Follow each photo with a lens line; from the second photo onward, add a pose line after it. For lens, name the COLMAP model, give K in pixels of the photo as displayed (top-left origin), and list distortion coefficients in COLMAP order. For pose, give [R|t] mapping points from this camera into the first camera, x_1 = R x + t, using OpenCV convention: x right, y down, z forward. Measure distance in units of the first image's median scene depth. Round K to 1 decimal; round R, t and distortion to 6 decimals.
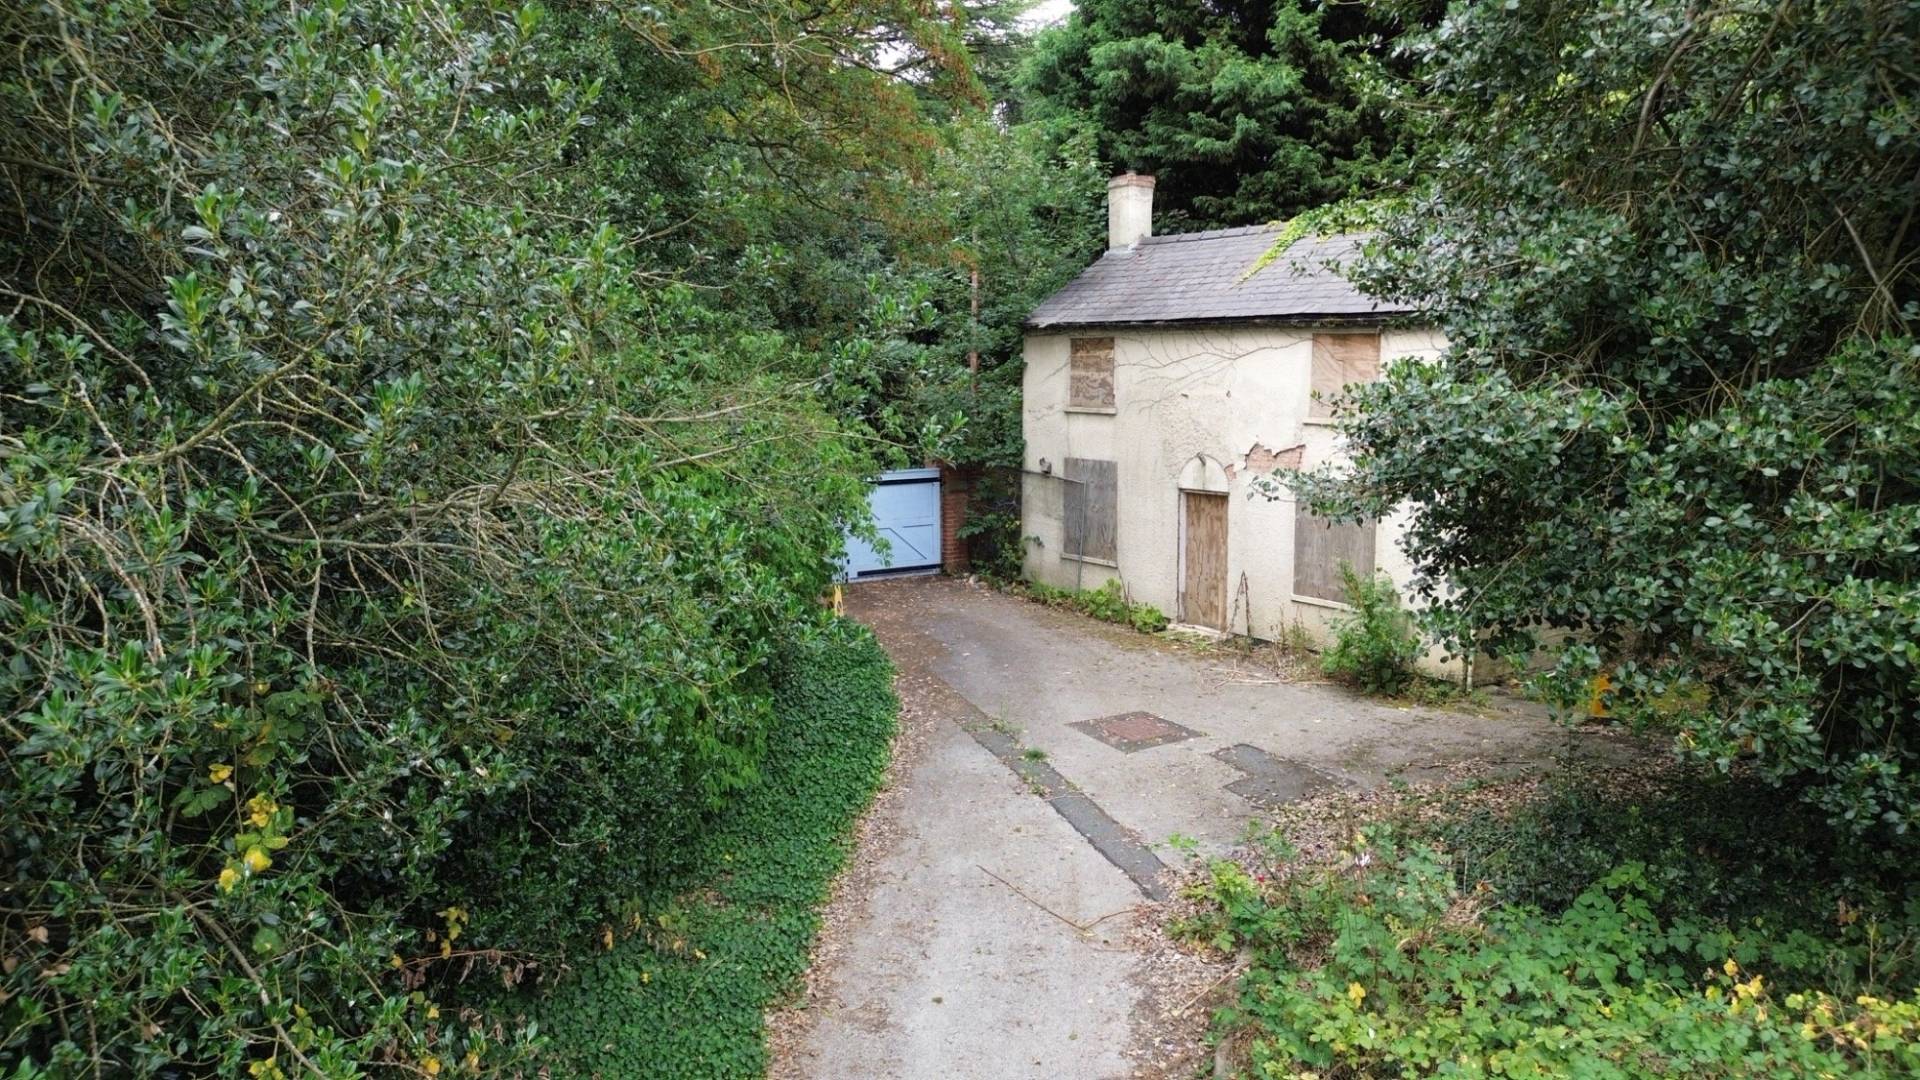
lens RADIAL K [[1454.5, 0, 963.7], [0, 1454.5, 546.5], [0, 0, 1]] dist [0.110511, -0.040067]
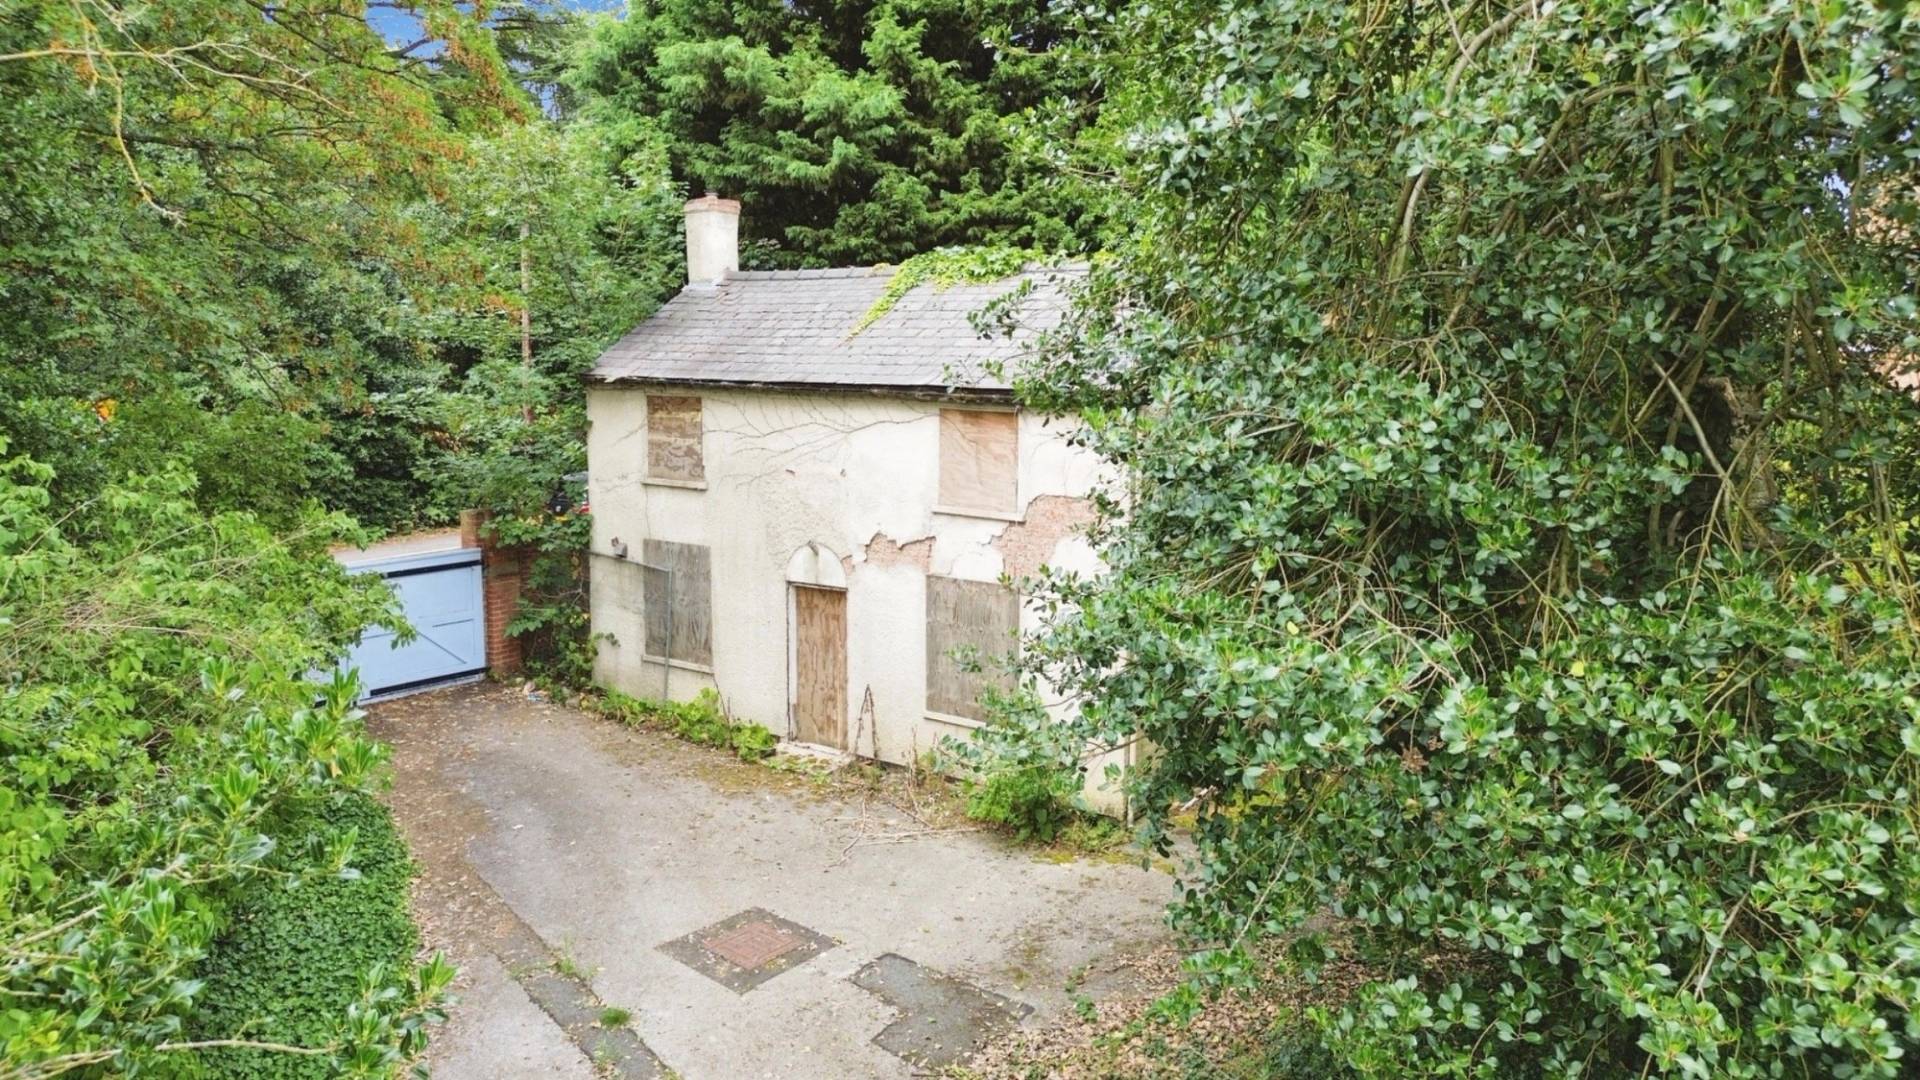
lens RADIAL K [[1454.5, 0, 965.6], [0, 1454.5, 494.0], [0, 0, 1]] dist [0.110511, -0.040067]
pose [[0.957612, -0.026301, 0.286857, 0.007772], [0.031807, 0.999388, -0.014553, -0.070274], [-0.286298, 0.023060, 0.957863, 0.162608]]
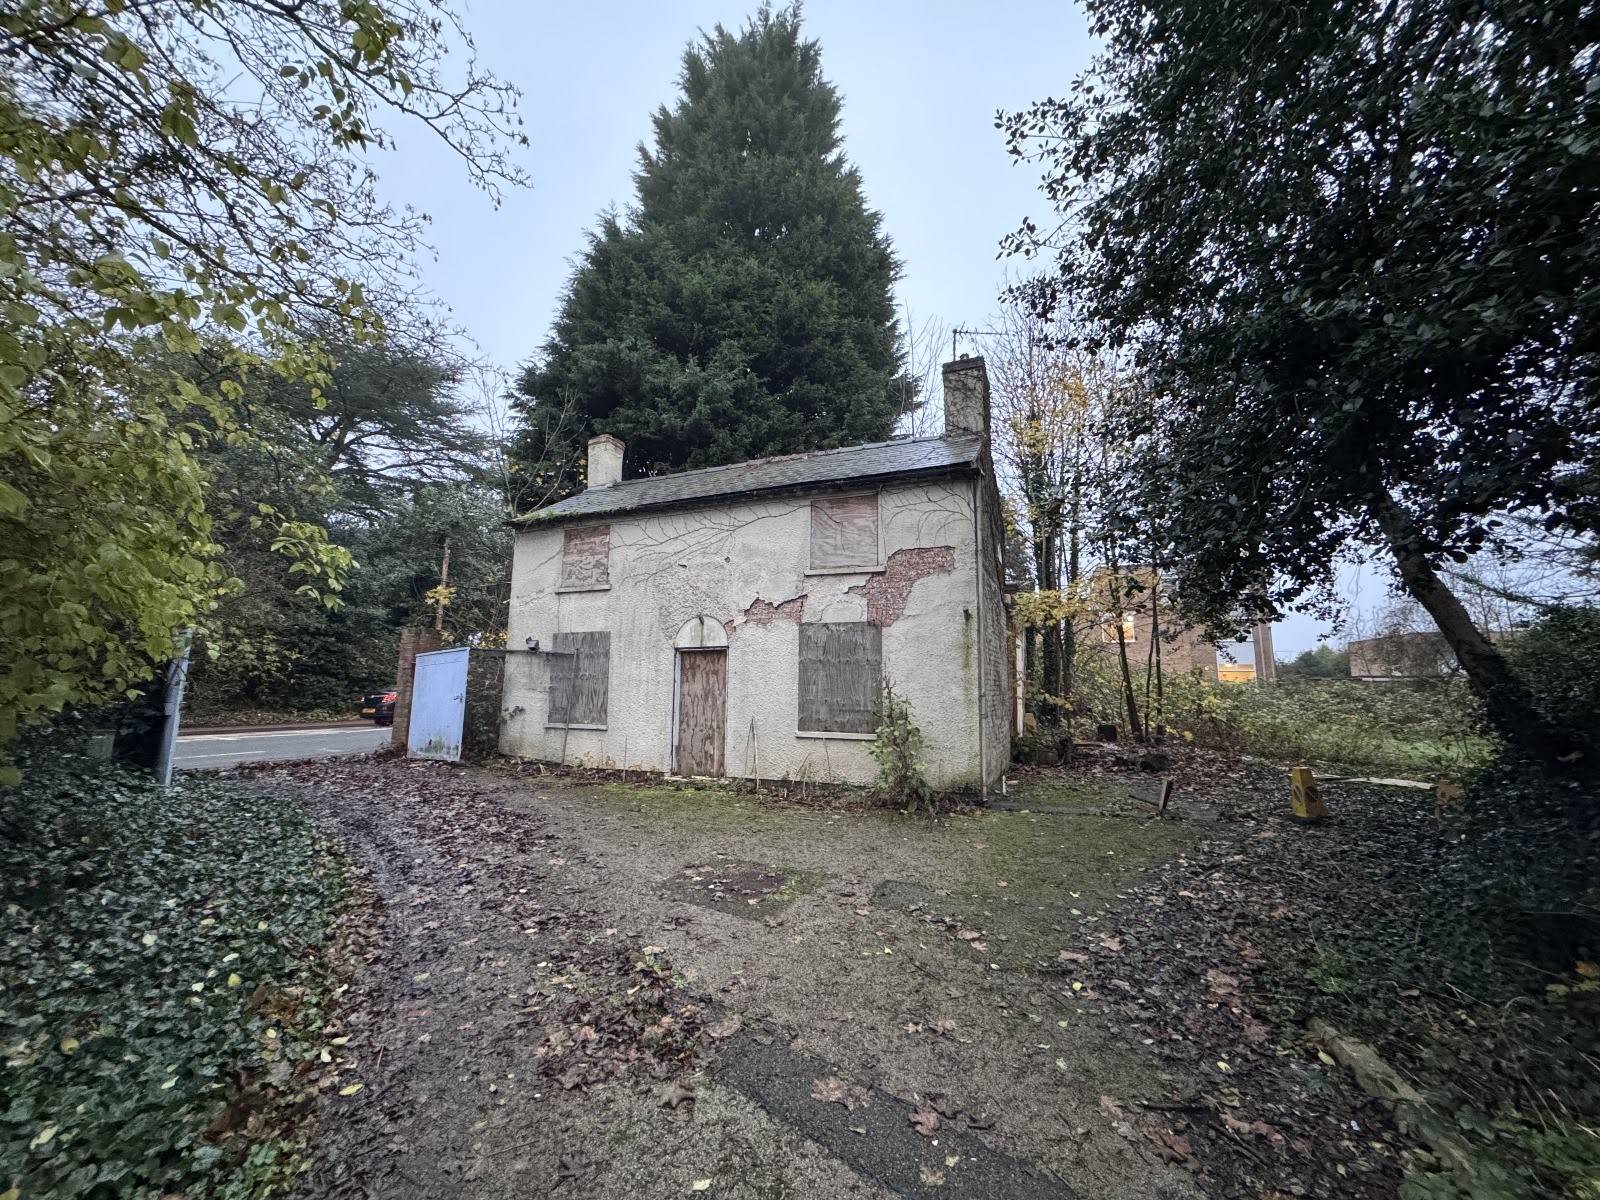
lens RADIAL K [[627.0, 0, 782.7], [0, 627.0, 612.6], [0, 0, 1]] dist [-0.000147, -0.000024]
pose [[0.855274, 0.080110, 0.511945, -0.027445], [0.066458, 0.962859, -0.261698, 0.061174], [-0.513896, 0.257846, 0.818185, 0.531568]]
